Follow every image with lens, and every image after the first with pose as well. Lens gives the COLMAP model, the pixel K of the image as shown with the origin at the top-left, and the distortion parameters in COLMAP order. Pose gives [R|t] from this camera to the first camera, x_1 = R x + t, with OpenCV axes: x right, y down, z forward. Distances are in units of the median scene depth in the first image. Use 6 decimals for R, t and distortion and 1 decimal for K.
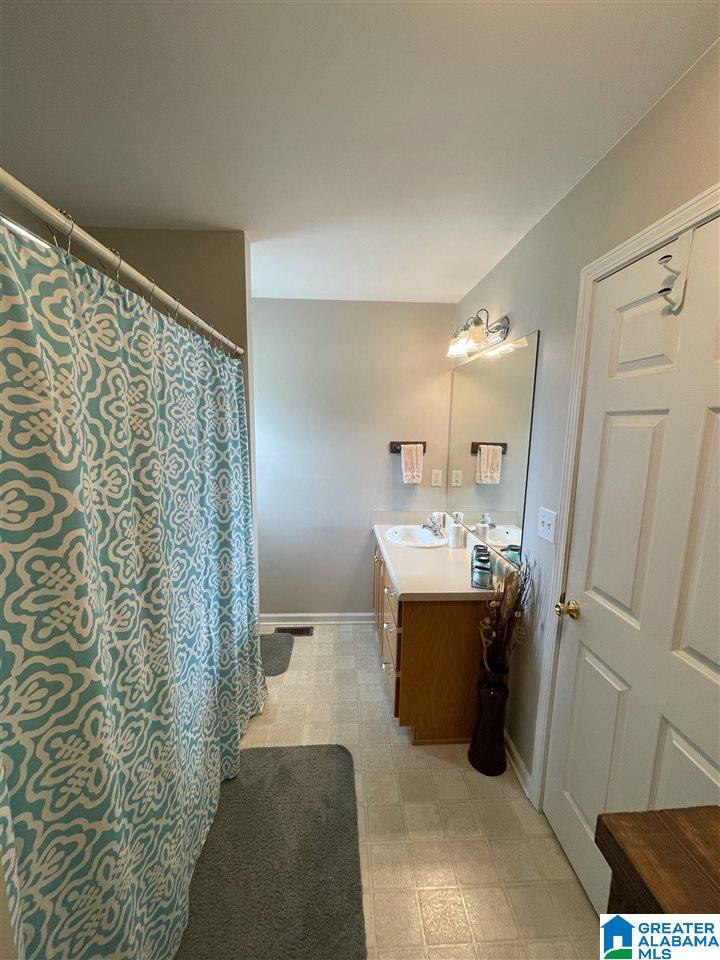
lens RADIAL K [[385.4, 0, 356.7], [0, 385.4, 482.1], [0, 0, 1]] dist [-0.004074, 0.002079]
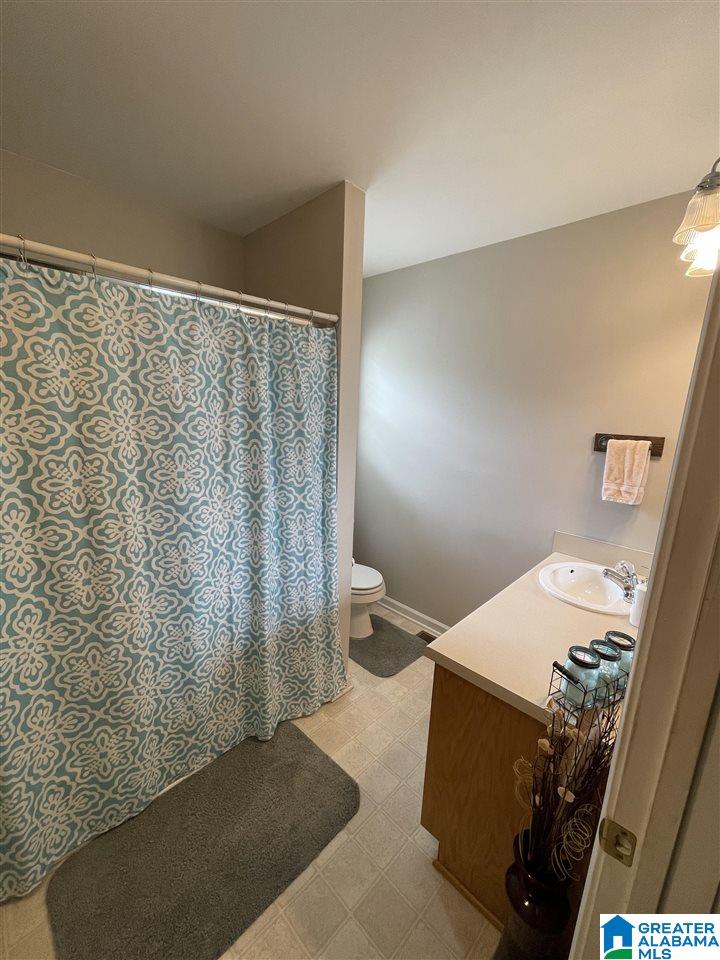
lens RADIAL K [[385.4, 0, 357.9], [0, 385.4, 482.8], [0, 0, 1]] dist [-0.004074, 0.002079]
pose [[0.673621, 0.158416, -0.721900, 0.588309], [-0.137485, 0.986569, 0.088206, -0.049380], [0.726177, 0.039833, 0.686353, 0.529030]]
